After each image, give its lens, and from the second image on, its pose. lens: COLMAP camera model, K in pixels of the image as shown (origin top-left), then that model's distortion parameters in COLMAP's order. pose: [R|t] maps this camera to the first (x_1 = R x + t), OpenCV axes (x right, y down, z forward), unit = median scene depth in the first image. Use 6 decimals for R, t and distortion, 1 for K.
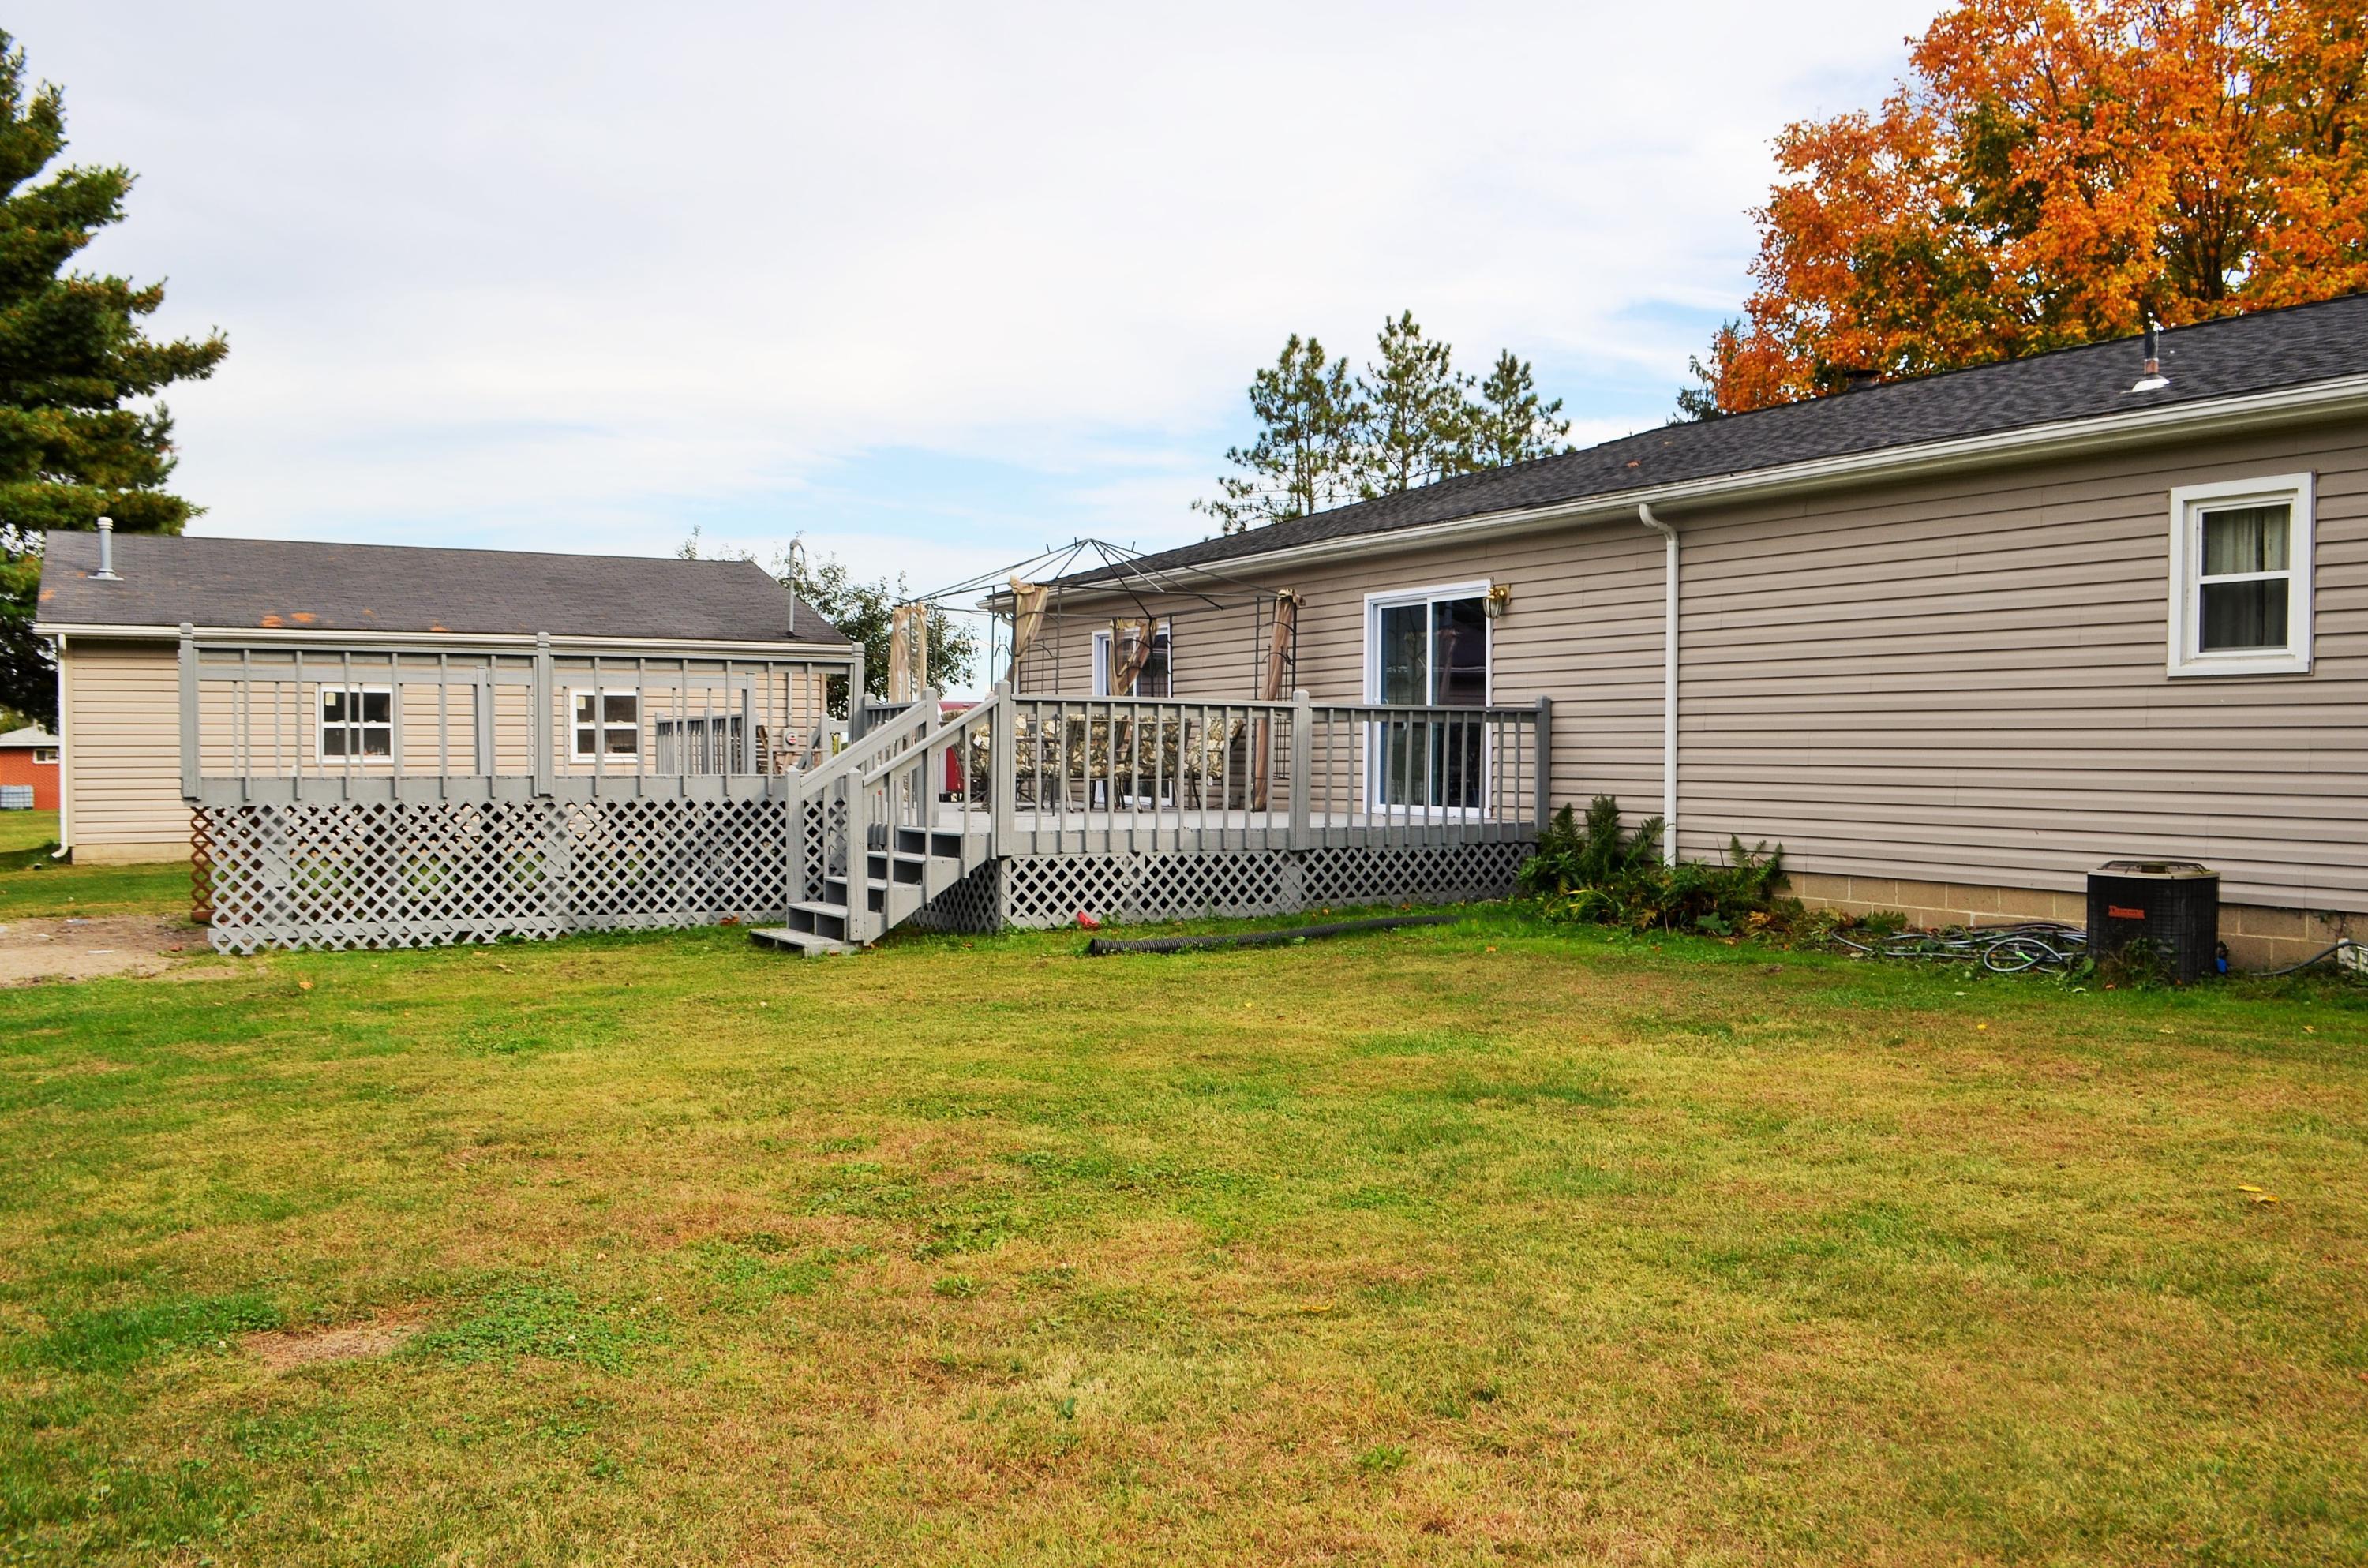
lens RADIAL K [[1873.5, 0, 1205.6], [0, 1873.5, 832.0], [0, 0, 1]] dist [-0.081506, 0.008466]
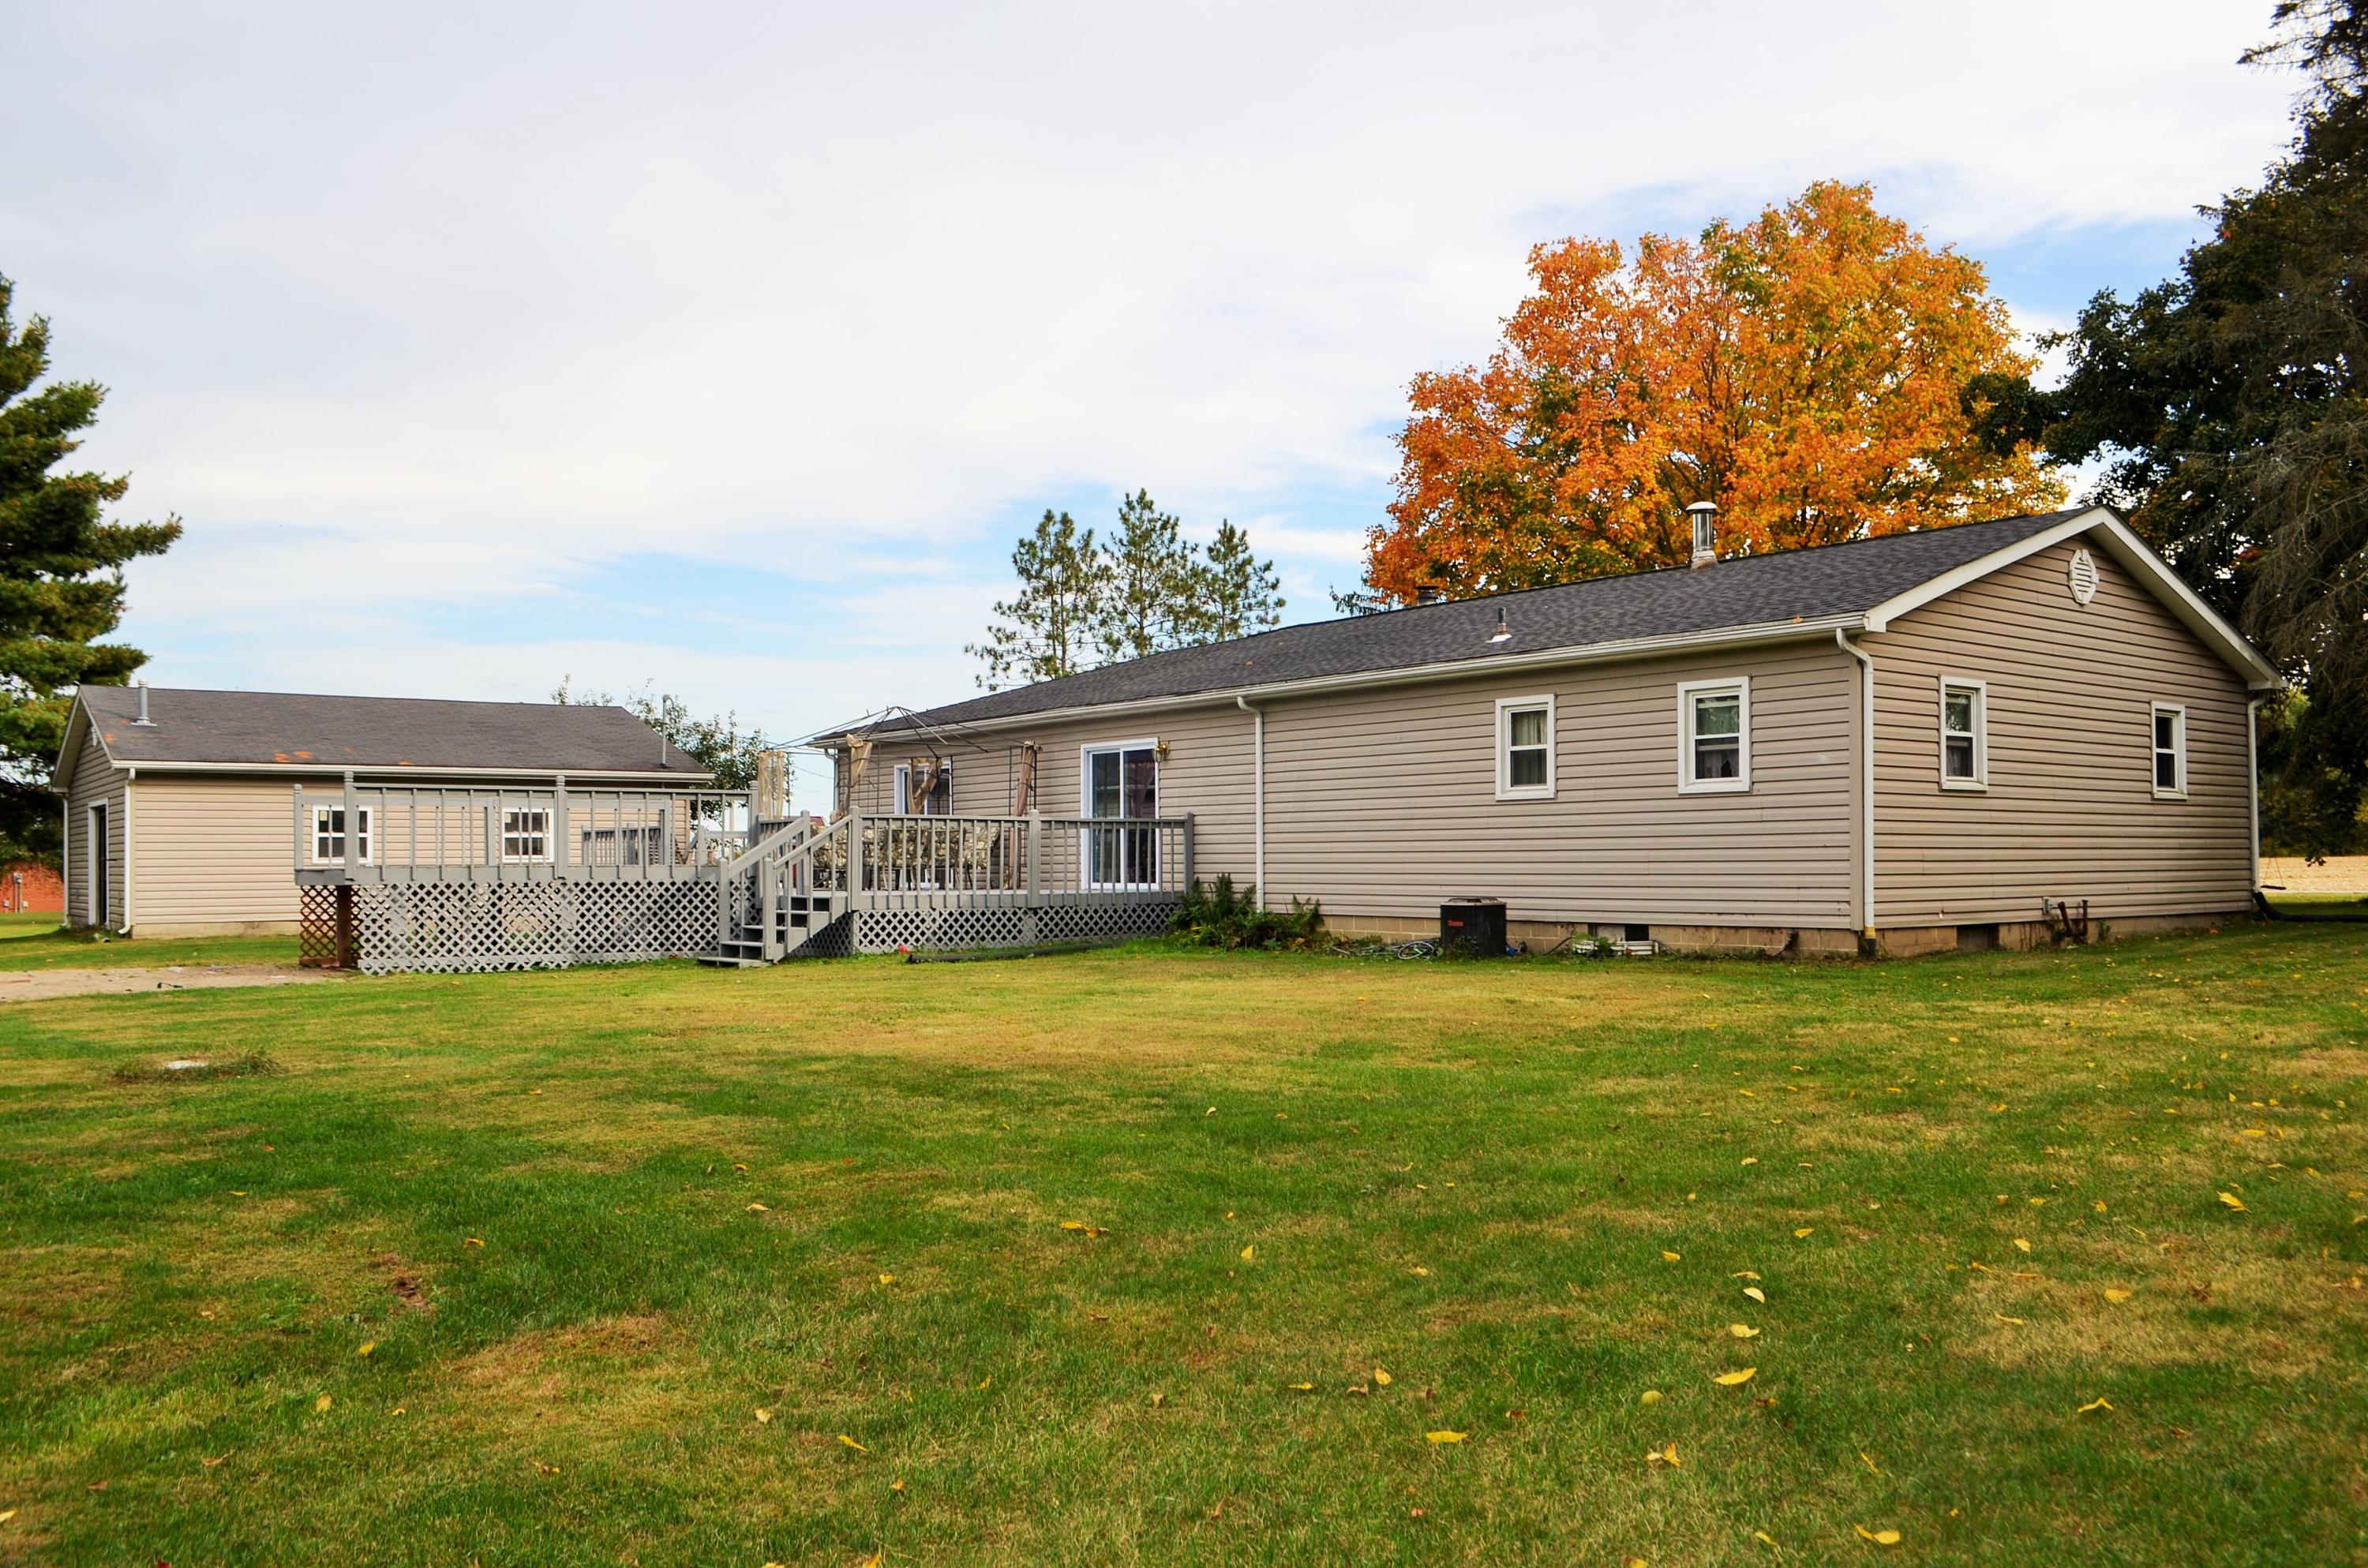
lens RADIAL K [[1873.5, 0, 1205.6], [0, 1873.5, 832.0], [0, 0, 1]] dist [-0.081506, 0.008466]
pose [[0.992750, -0.007119, 0.119984, 0.002713], [0.013939, 0.998328, -0.056099, 0.030087], [-0.119384, 0.057365, 0.991190, -0.511962]]
